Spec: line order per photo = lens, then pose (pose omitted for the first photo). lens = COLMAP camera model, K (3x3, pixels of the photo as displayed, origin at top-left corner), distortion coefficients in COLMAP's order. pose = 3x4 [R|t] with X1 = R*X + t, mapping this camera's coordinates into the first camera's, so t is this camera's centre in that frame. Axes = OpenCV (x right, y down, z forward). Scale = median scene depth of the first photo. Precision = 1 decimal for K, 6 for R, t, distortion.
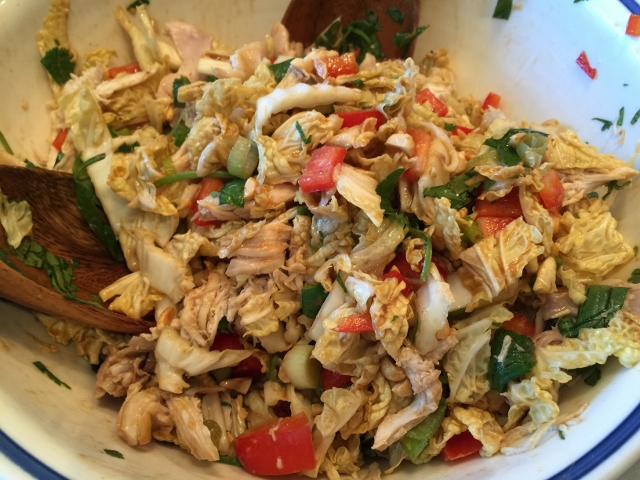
lens RADIAL K [[542.8, 0, 319.7], [0, 542.8, 239.7], [0, 0, 1]] dist [0.010382, -0.030968]
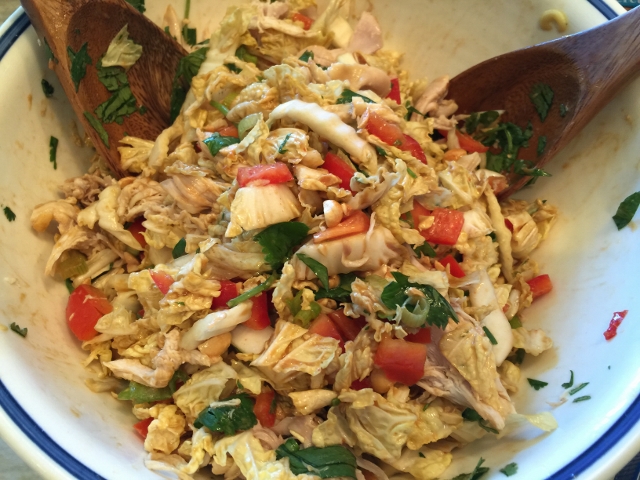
lens RADIAL K [[542.8, 0, 320.6], [0, 542.8, 240.2], [0, 0, 1]] dist [0.010382, -0.030968]
pose [[0.608001, 0.712452, -0.350353, 0.536205], [-0.704869, 0.687471, 0.174766, -0.302954], [0.365370, 0.140695, 0.920168, 0.035498]]
